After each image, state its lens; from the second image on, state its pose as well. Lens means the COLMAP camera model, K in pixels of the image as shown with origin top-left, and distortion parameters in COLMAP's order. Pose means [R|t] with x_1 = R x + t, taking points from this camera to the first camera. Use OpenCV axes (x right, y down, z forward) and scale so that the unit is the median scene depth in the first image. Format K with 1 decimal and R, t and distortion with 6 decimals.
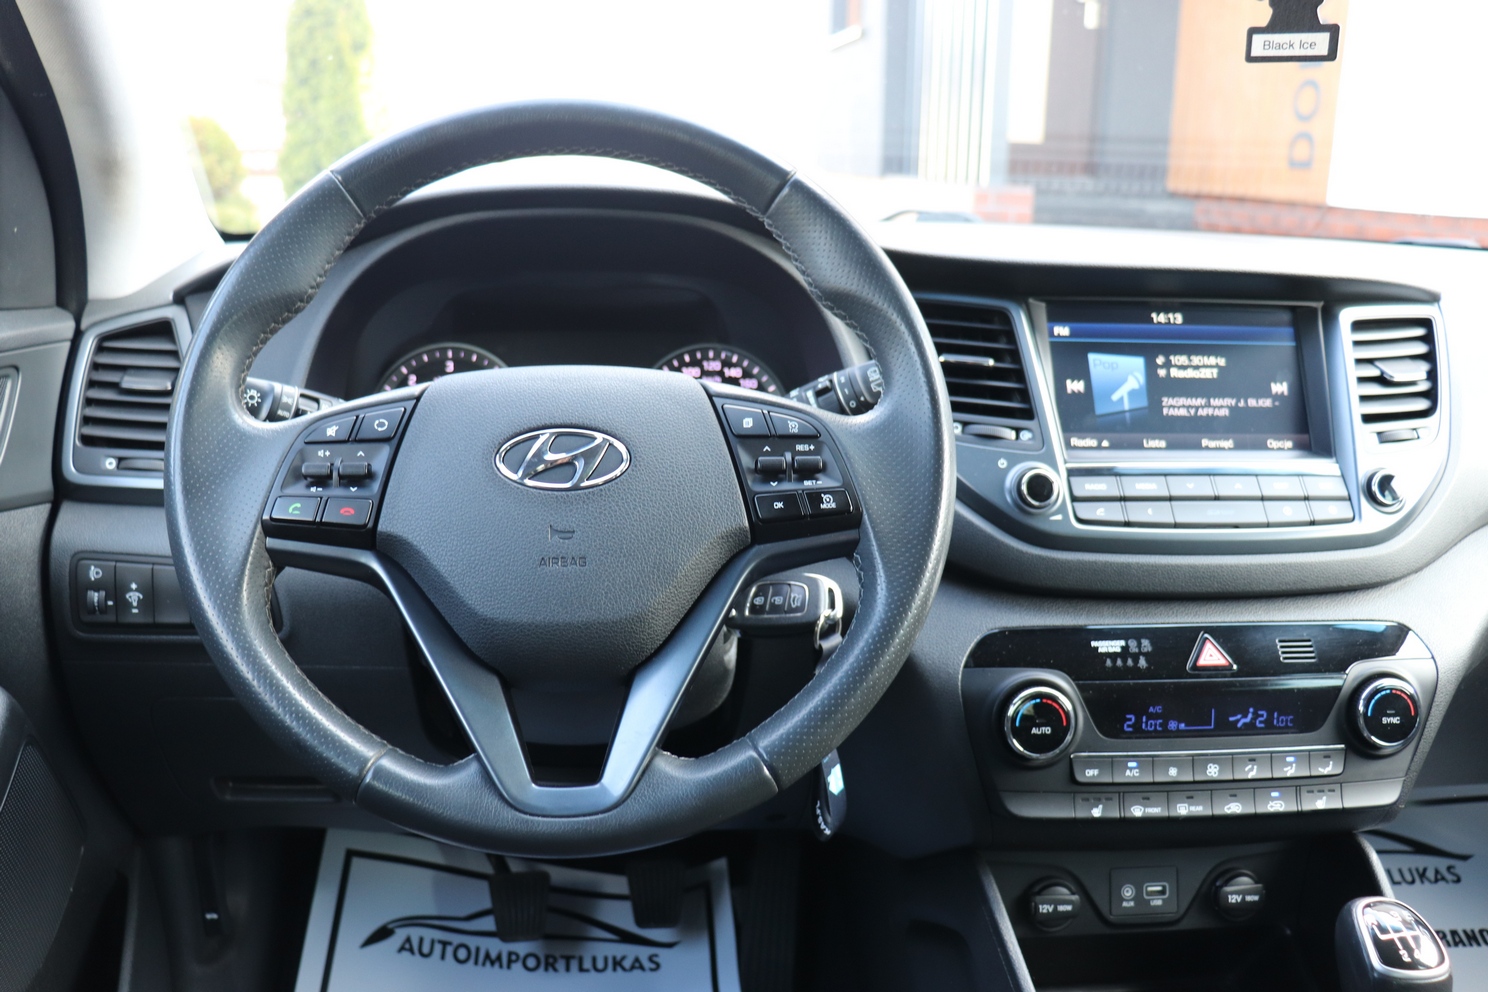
lens RADIAL K [[1227.6, 0, 735.7], [0, 1227.6, 488.9], [0, 0, 1]] dist [-0.180077, 0.162113]
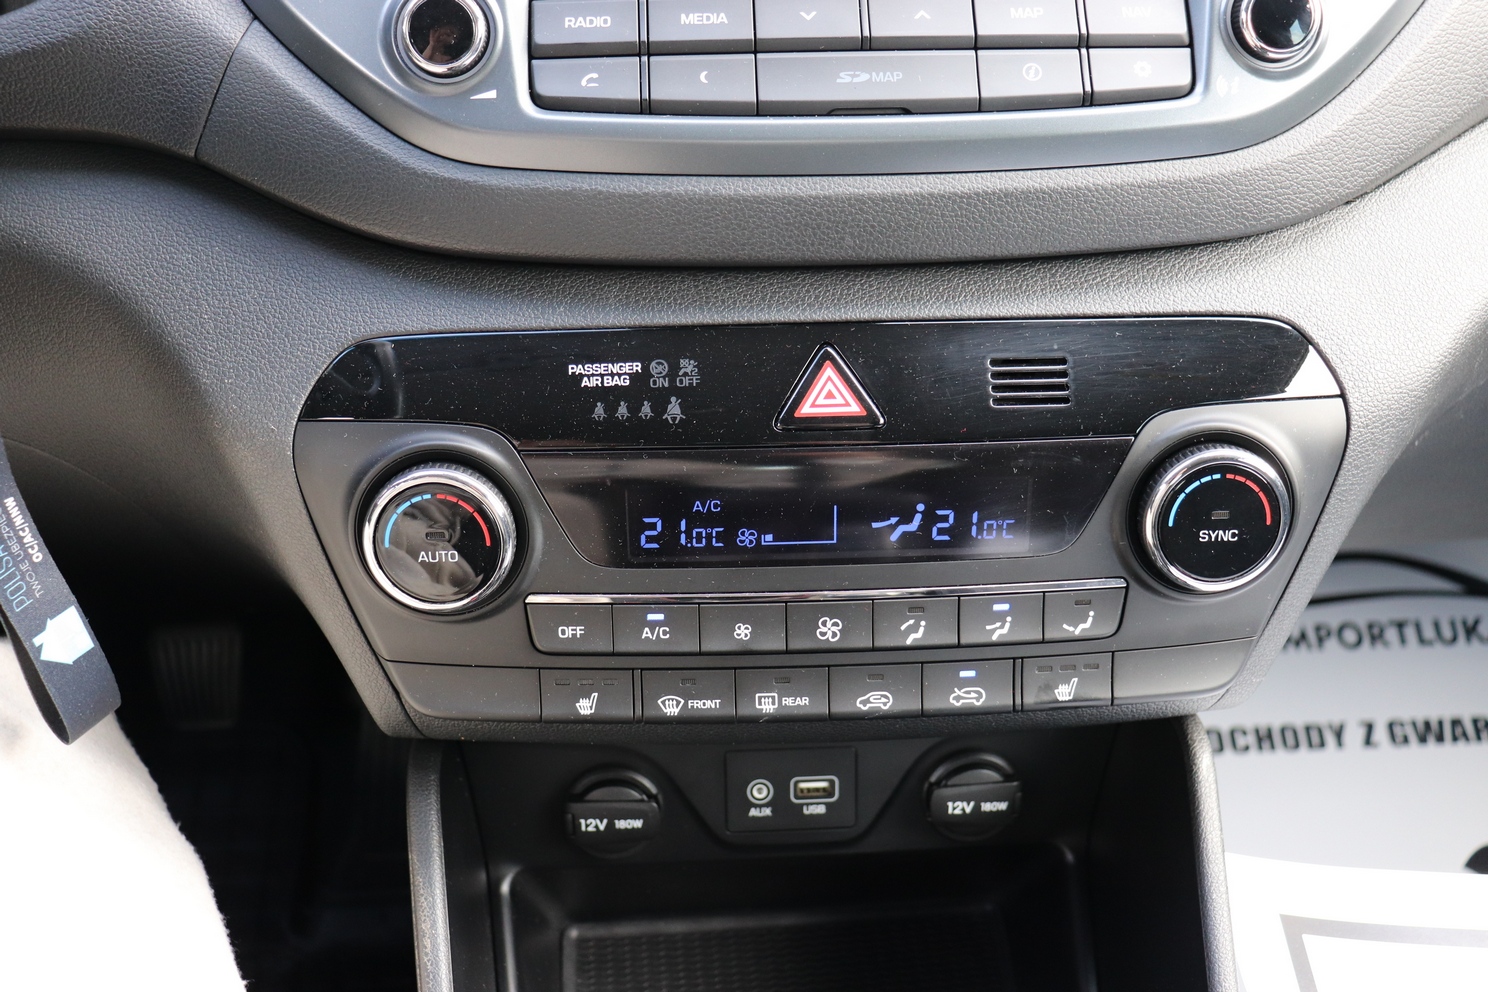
lens RADIAL K [[1564.4, 0, 738.5], [0, 1564.4, 493.4], [0, 0, 1]] dist [-0.136732, 0.225703]
pose [[0.999700, -0.010469, -0.022154, 0.358136], [0.016993, 0.947601, 0.319005, -0.017887], [0.017654, -0.319286, 0.947494, 0.392286]]
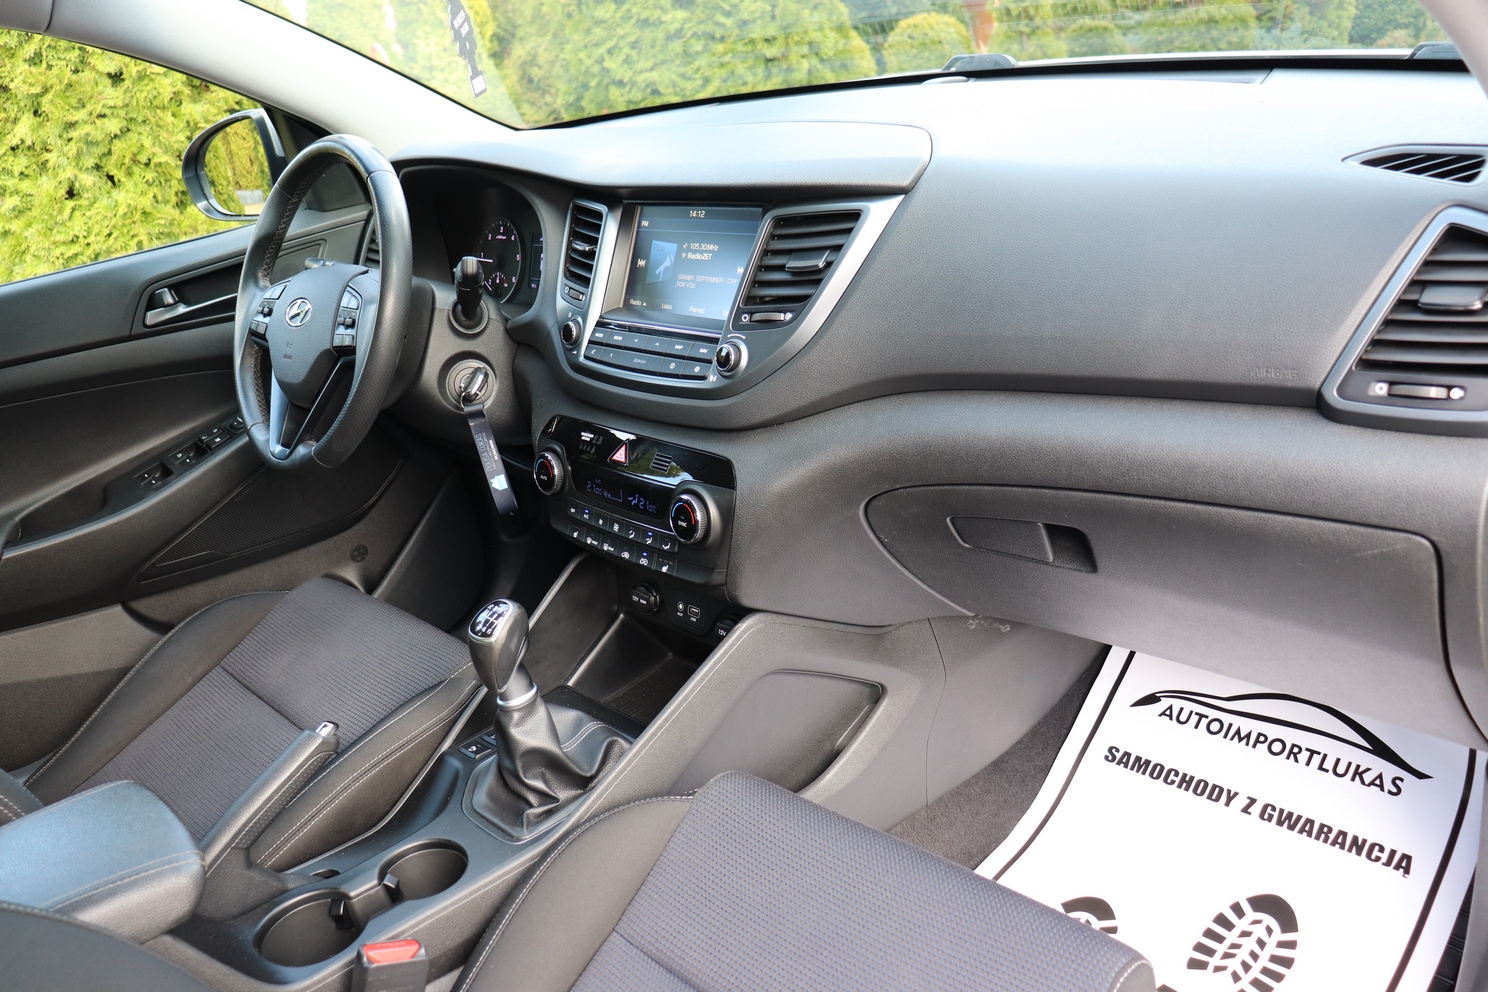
lens RADIAL K [[1227.6, 0, 735.7], [0, 1227.6, 488.9], [0, 0, 1]] dist [-0.180077, 0.162113]
pose [[0.617165, 0.192899, -0.762822, 1.606590], [0.001552, 0.969183, 0.246338, -0.192290], [0.786832, -0.153215, 0.597847, 0.169647]]
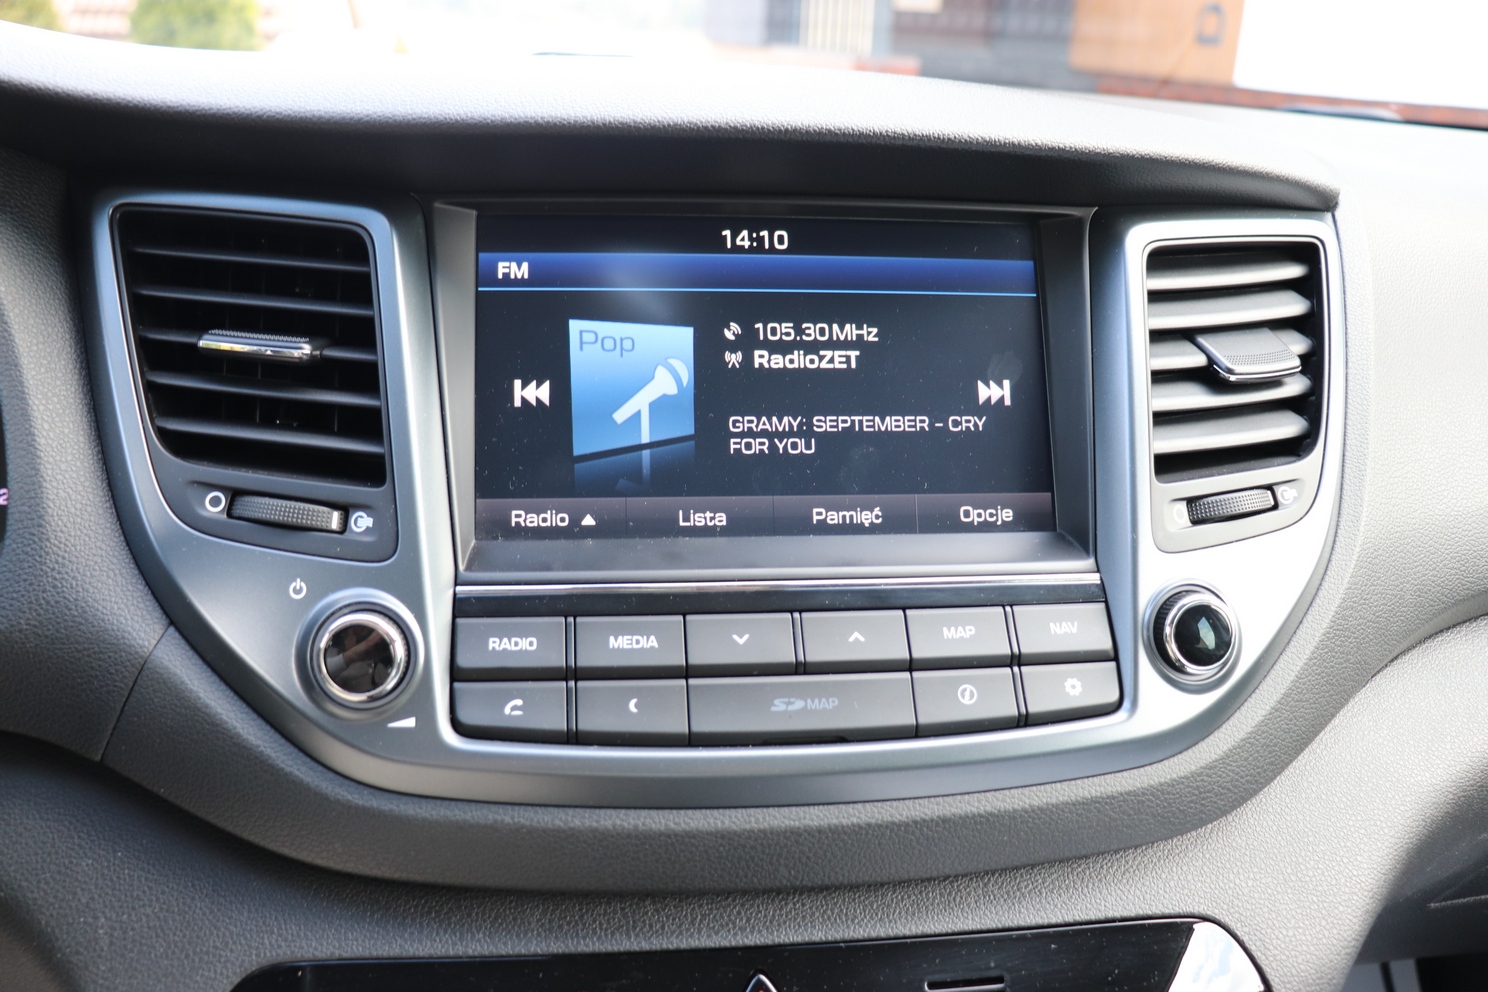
lens RADIAL K [[1235.4, 0, 744.0], [0, 1235.4, 496.0], [0, 0, 1]] dist [-0.191688, 0.151861]
pose [[0.997398, -0.003240, 0.072013, 0.342632], [-0.003947, 0.995037, 0.099431, -0.096682], [-0.071978, -0.099457, 0.992435, 0.553811]]
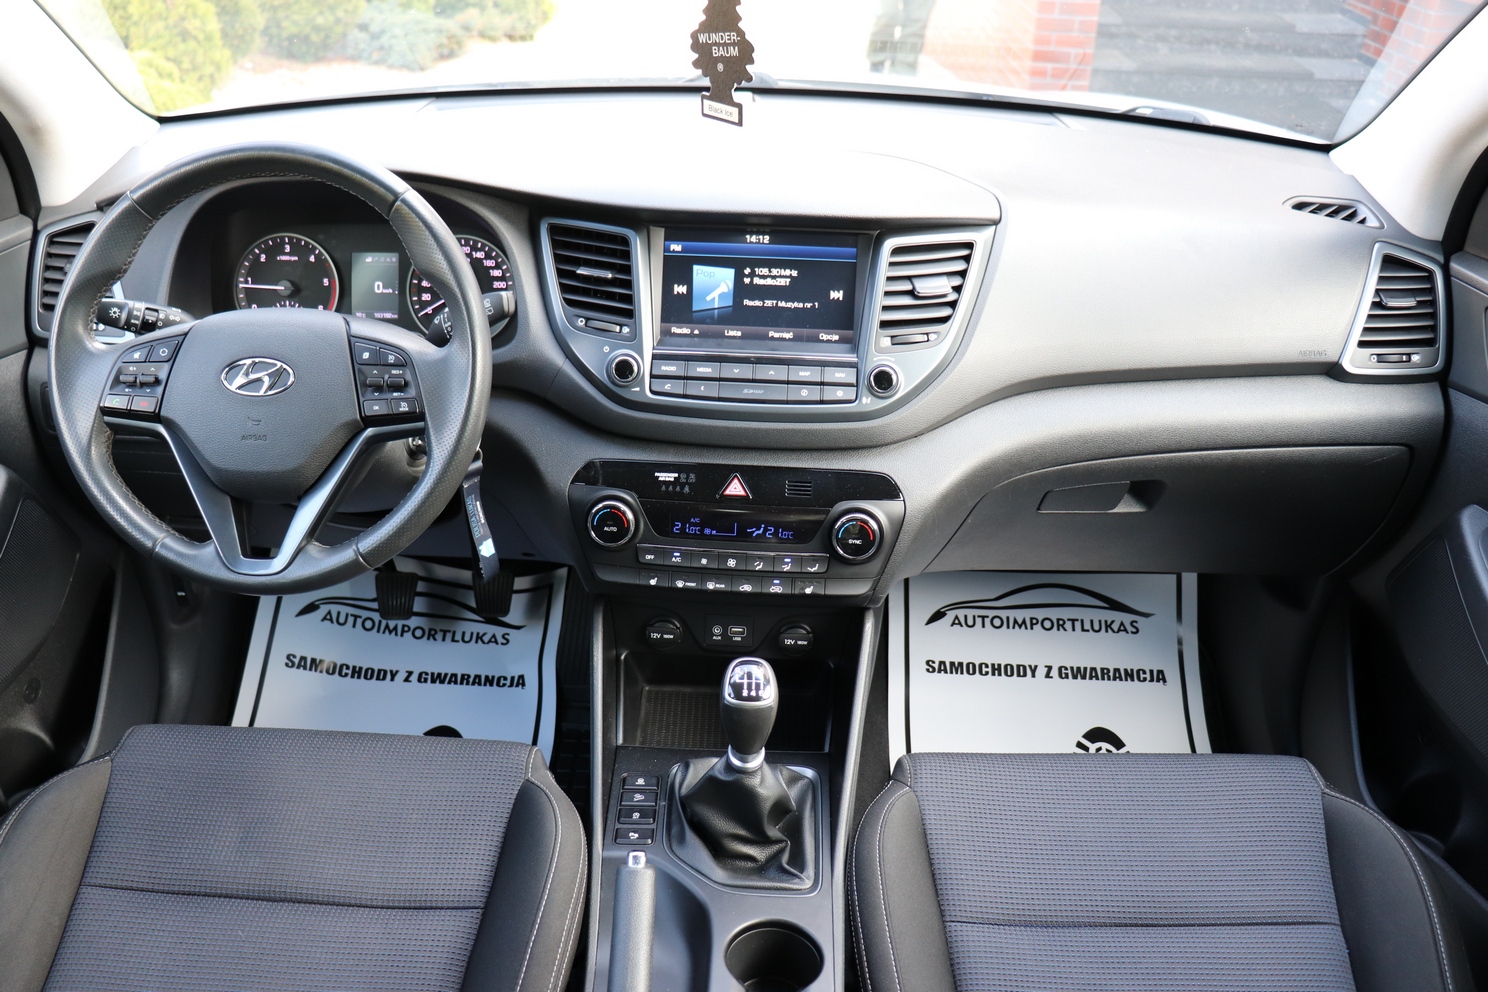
lens RADIAL K [[1233.5, 0, 731.8], [0, 1233.5, 486.0], [0, 0, 1]] dist [-0.183554, 0.173120]
pose [[0.992422, 0.061772, -0.106221, 0.530817], [-0.031224, 0.962853, 0.268216, -0.261992], [0.118843, -0.262866, 0.957485, -0.447562]]
